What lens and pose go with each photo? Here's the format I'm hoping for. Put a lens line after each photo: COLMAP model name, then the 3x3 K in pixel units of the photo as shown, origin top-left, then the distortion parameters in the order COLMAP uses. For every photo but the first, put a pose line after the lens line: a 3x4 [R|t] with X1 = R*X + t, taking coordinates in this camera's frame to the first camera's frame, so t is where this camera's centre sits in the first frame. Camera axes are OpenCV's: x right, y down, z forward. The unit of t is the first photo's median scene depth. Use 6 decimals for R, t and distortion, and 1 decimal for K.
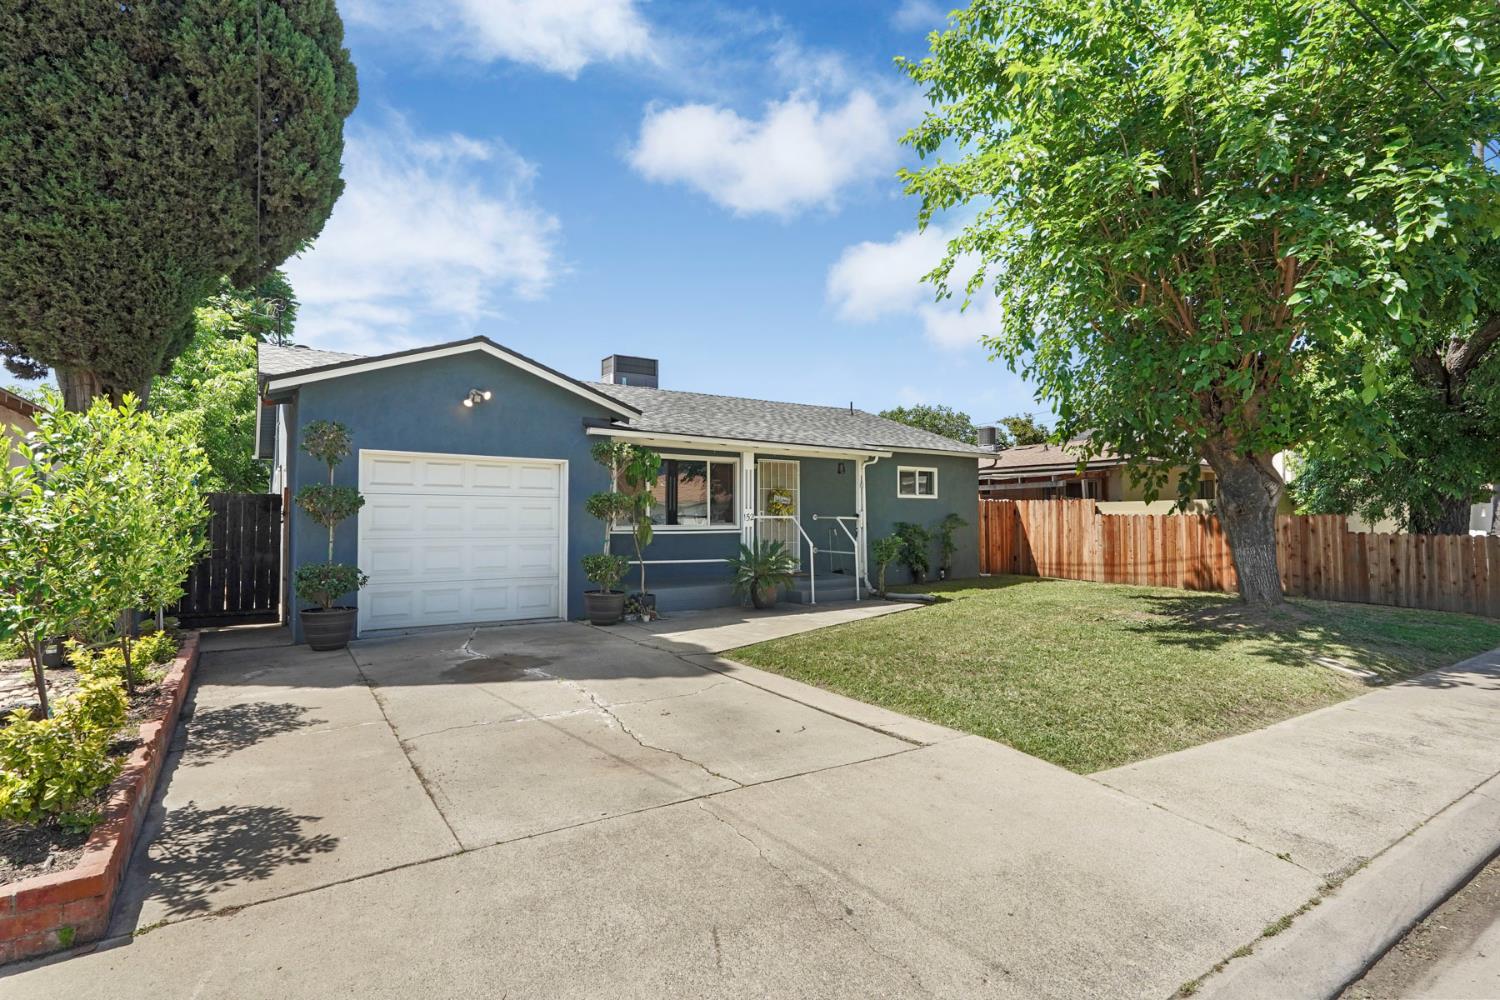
lens RADIAL K [[754.6, 0, 748.9], [0, 754.6, 497.6], [0, 0, 1]] dist [0.002214, 0.000614]
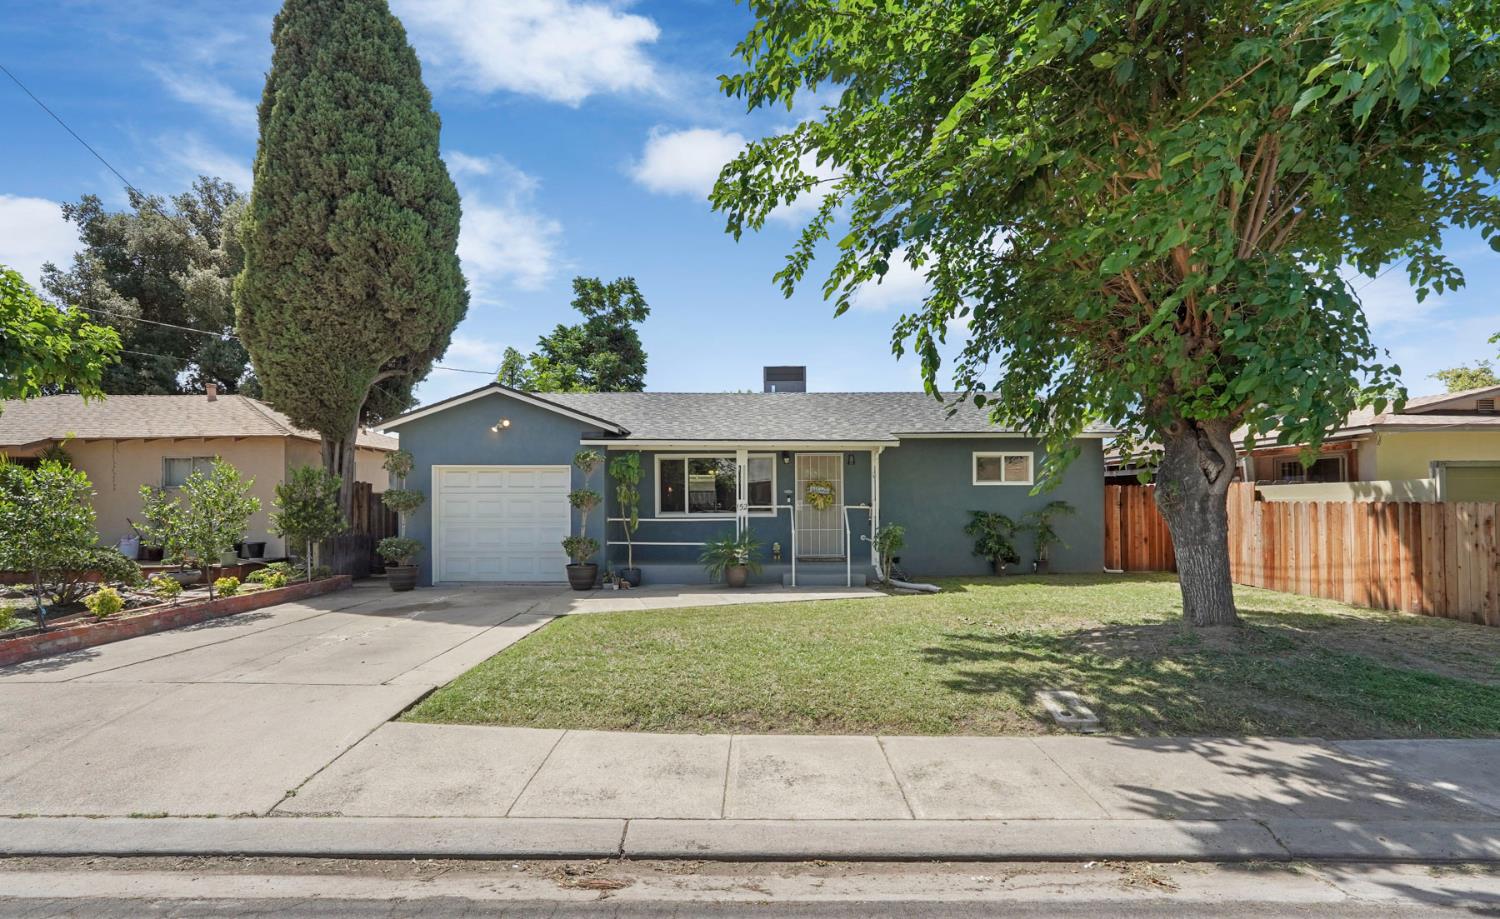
lens RADIAL K [[683.9, 0, 747.6], [0, 683.9, 498.5], [0, 0, 1]] dist [-0.000592, 0.000407]
pose [[0.814232, -0.007236, -0.580495, 0.499004], [0.020236, 0.999668, 0.015922, -0.002706], [0.580187, -0.024711, 0.814108, 0.134698]]
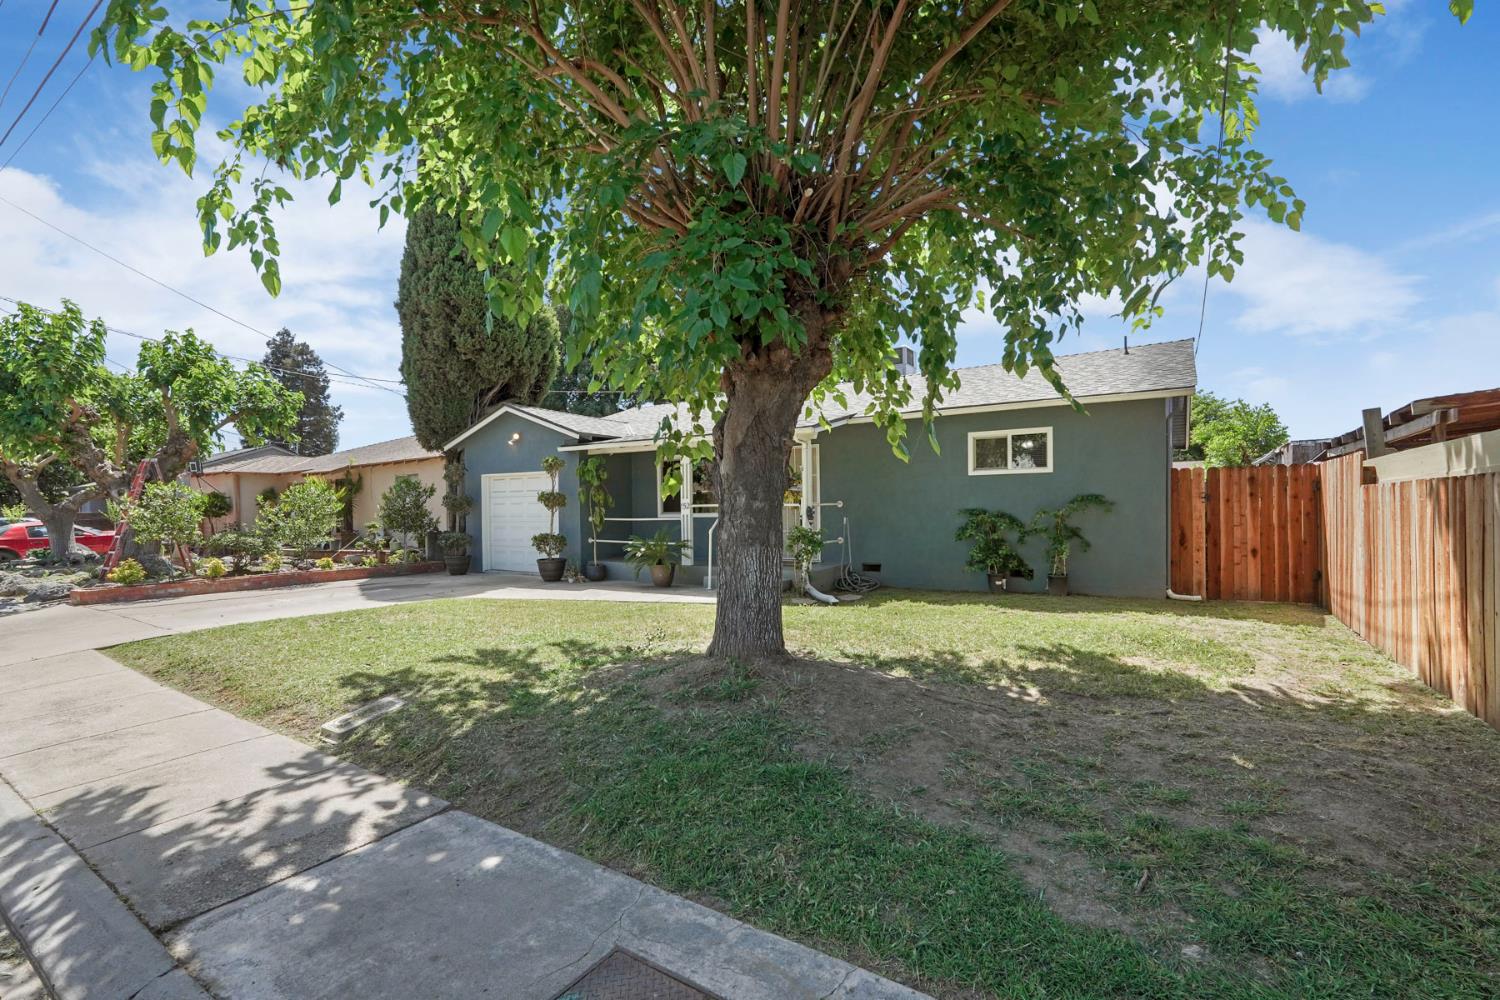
lens RADIAL K [[672.8, 0, 718.5], [0, 672.8, 522.7], [0, 0, 1]] dist [-0.000610, -0.000015]
pose [[0.359277, 0.008222, -0.933195, 0.776515], [0.035773, 0.999105, 0.022575, 0.024370], [0.932545, -0.041494, 0.358661, 0.564472]]
